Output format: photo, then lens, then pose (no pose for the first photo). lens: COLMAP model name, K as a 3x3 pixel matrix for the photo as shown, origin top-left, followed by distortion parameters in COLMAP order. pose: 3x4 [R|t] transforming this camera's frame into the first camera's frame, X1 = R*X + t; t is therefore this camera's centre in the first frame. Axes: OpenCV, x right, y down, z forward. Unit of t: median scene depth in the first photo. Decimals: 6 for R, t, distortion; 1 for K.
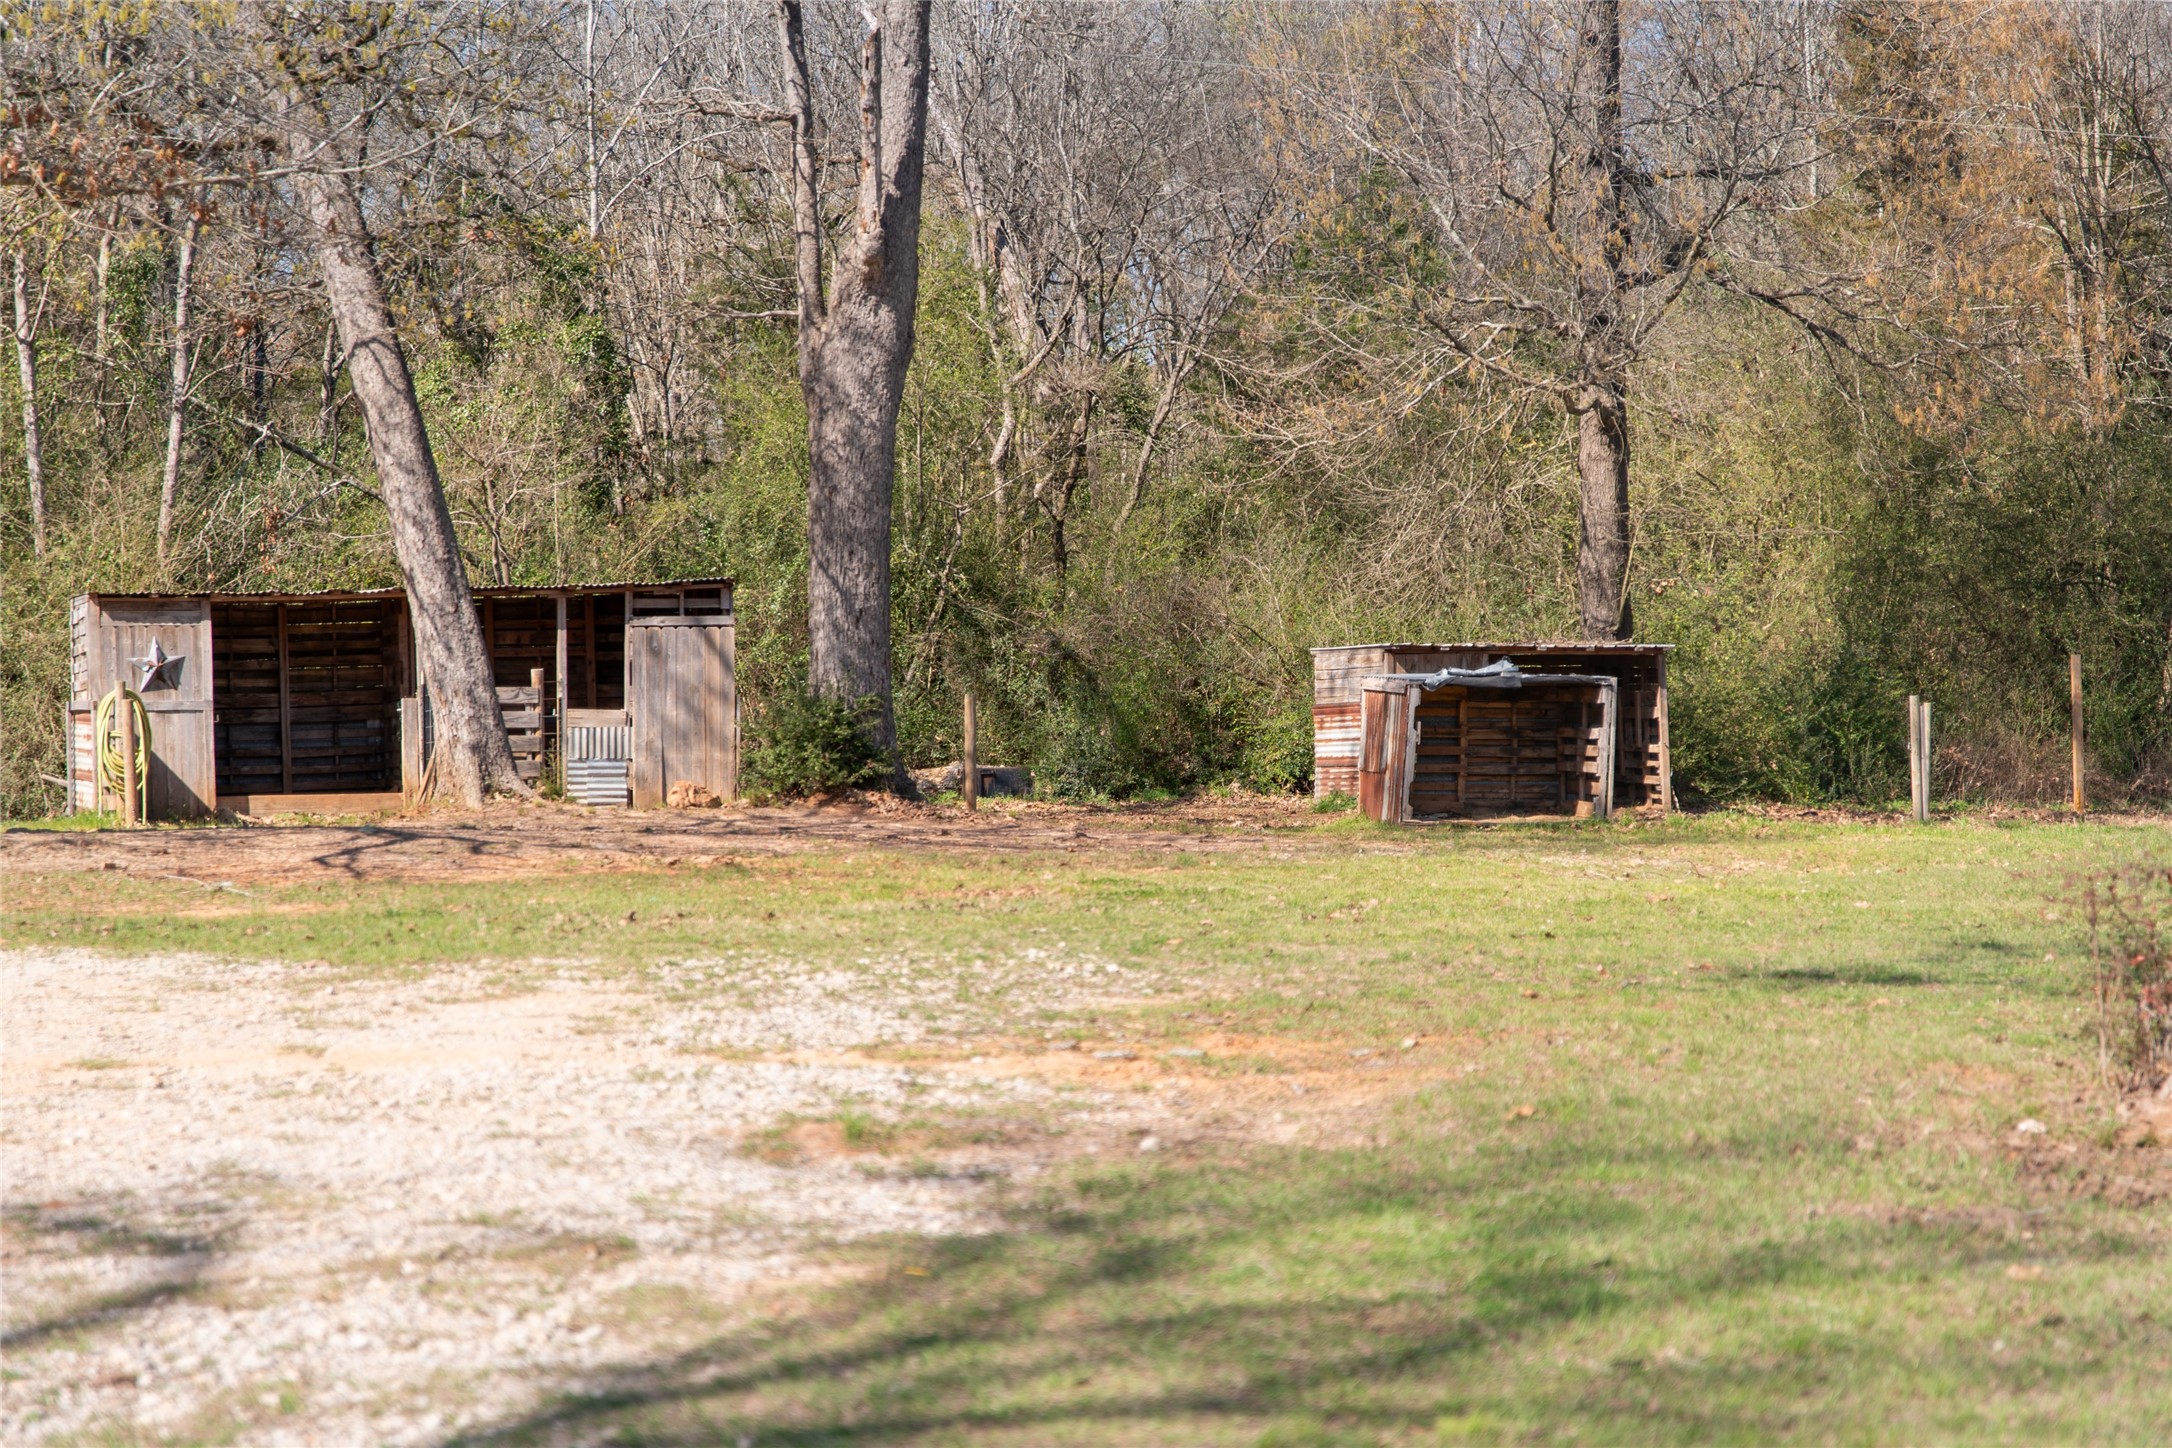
lens RADIAL K [[4685.7, 0, 1157.3], [0, 4685.7, 731.5], [0, 0, 1]] dist [0.028510, -0.173444]
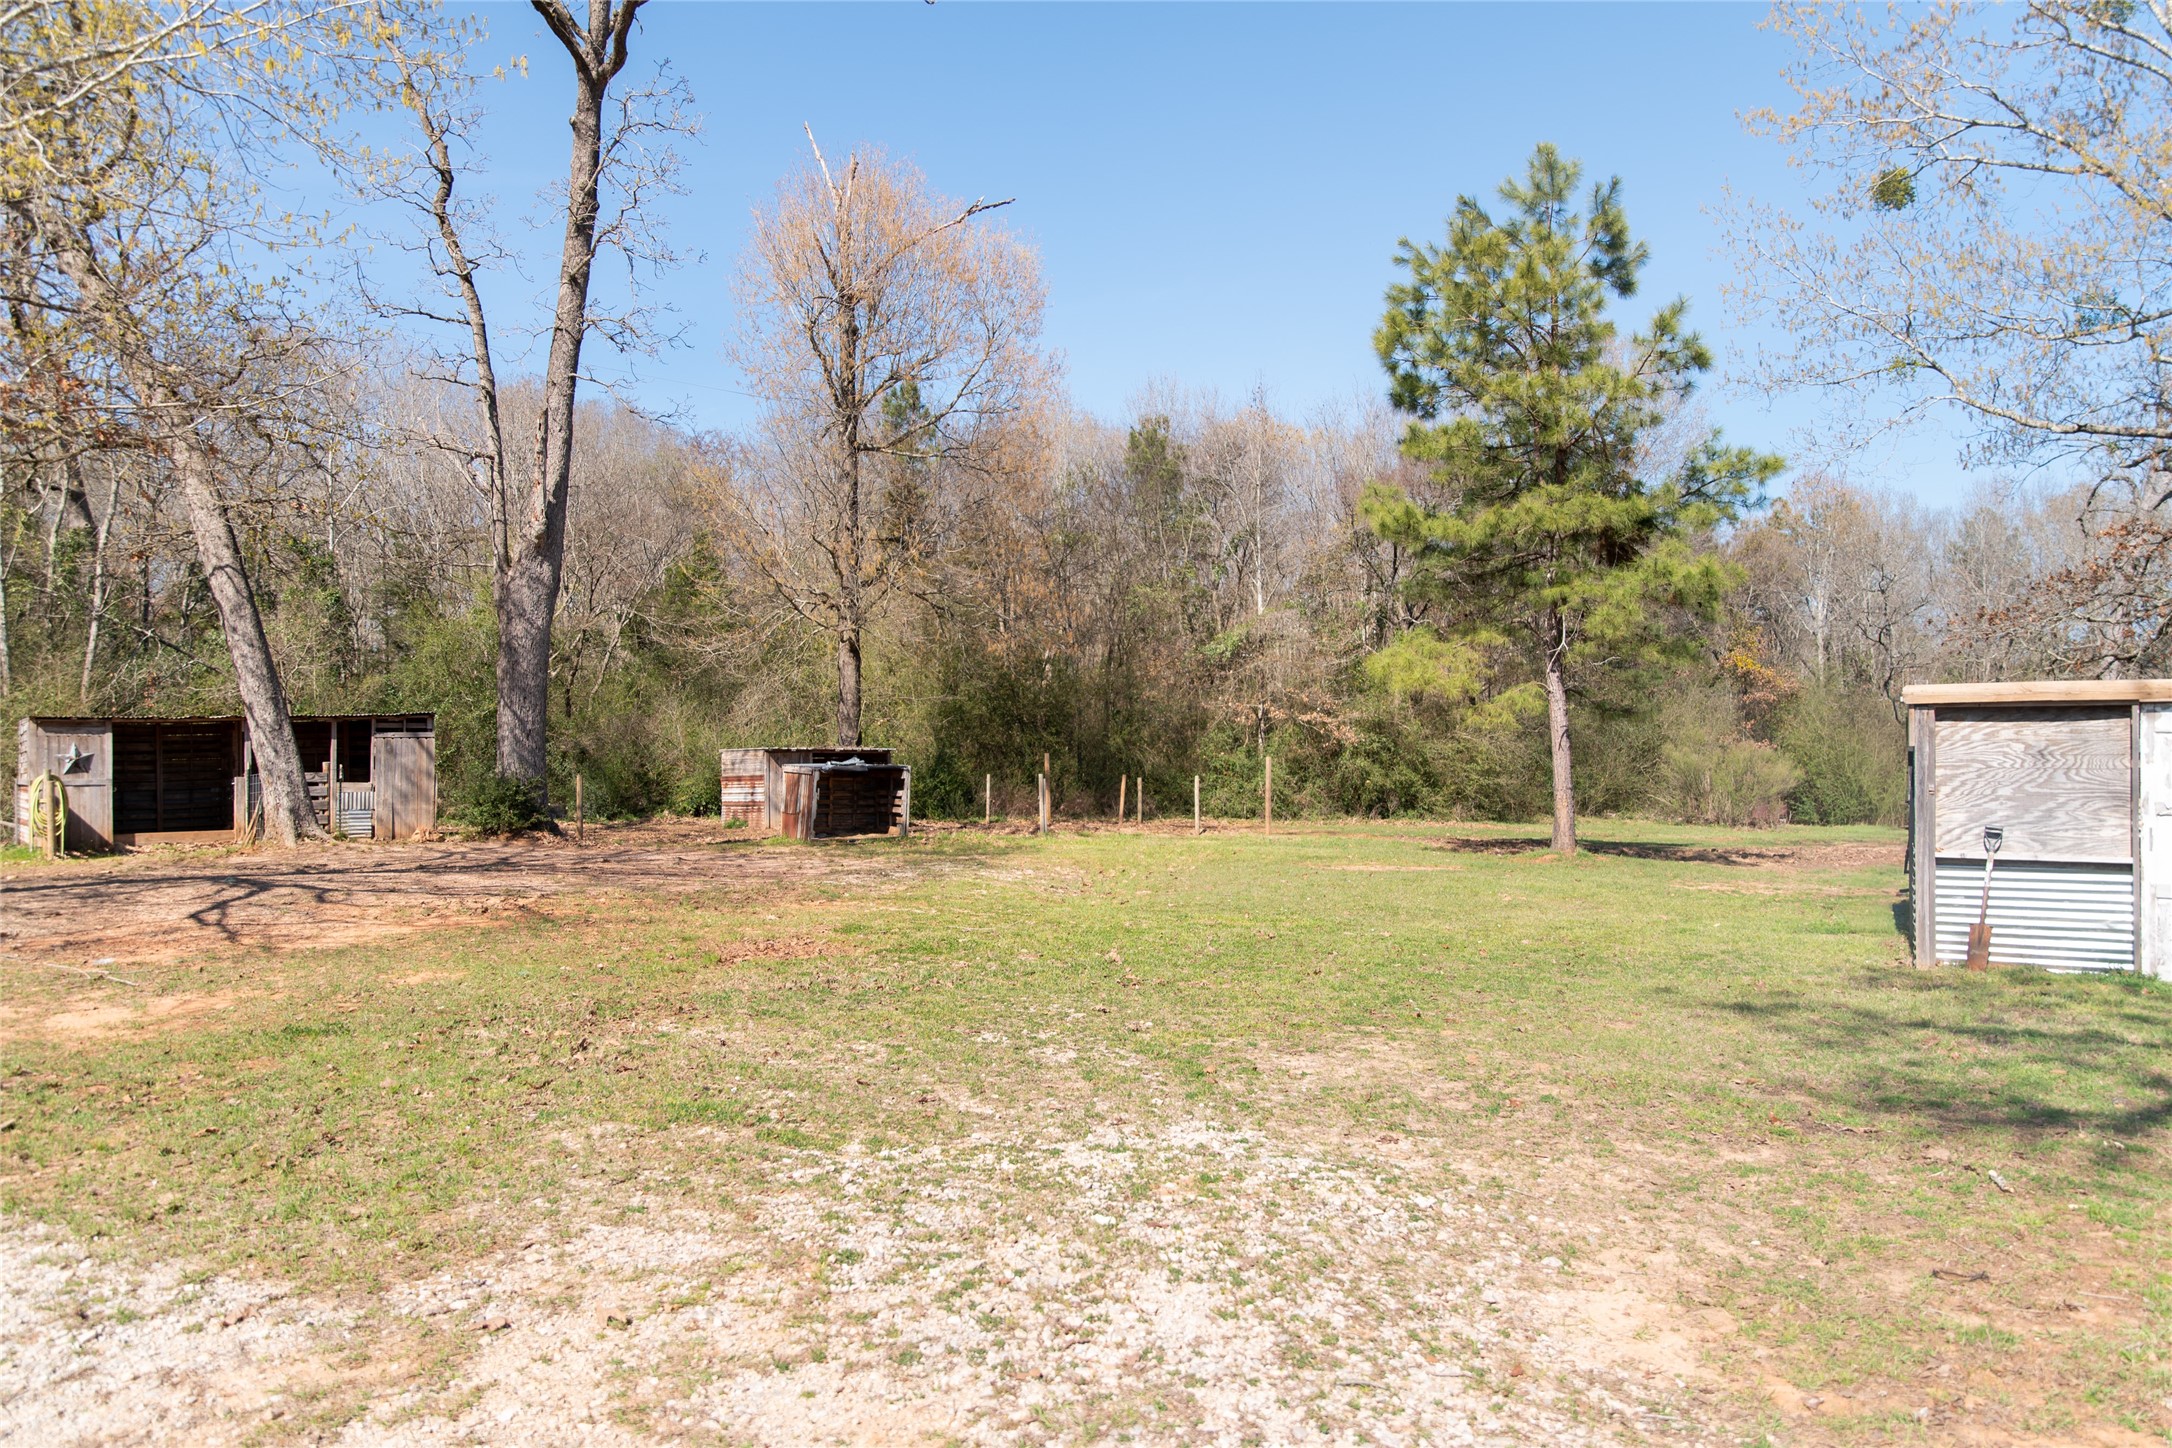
lens RADIAL K [[1514.7, 0, 1079.7], [0, 1514.7, 712.4], [0, 0, 1]] dist [0.000436, -0.000184]
pose [[0.934167, 0.011740, 0.356642, -0.070327], [0.002202, 0.999250, -0.038661, -0.009161], [-0.356829, 0.036901, 0.933441, 0.364301]]
